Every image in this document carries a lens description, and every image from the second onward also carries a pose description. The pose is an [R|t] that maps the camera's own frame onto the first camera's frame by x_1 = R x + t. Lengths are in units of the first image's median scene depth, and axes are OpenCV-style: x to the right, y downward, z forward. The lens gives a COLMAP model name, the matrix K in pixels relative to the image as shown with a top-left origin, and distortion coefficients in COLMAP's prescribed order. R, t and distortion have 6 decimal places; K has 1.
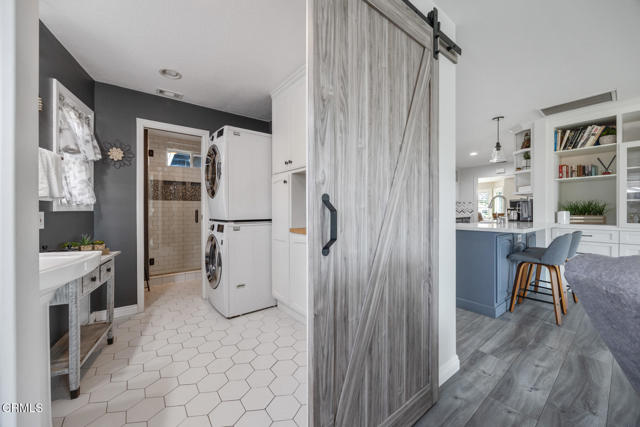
lens RADIAL K [[247.5, 0, 320.5], [0, 247.5, 211.3], [0, 0, 1]] dist [-0.004918, 0.000252]
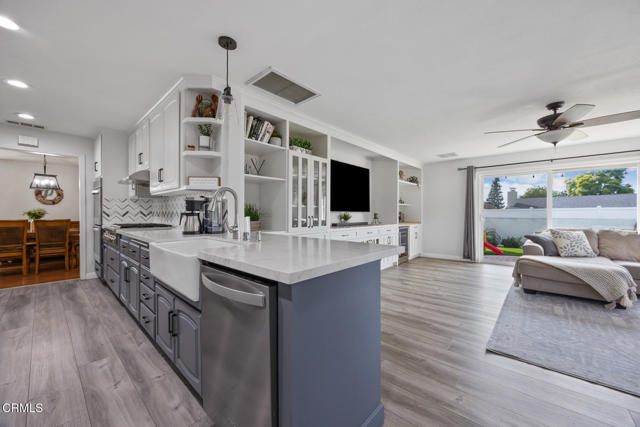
lens RADIAL K [[247.5, 0, 322.0], [0, 247.5, 214.0], [0, 0, 1]] dist [-0.004918, 0.000252]
pose [[-0.183811, 0.000963, 0.982961, 0.170046], [0.003003, 0.999995, -0.000418, -0.007181], [-0.982957, 0.002875, -0.183813, 0.929902]]
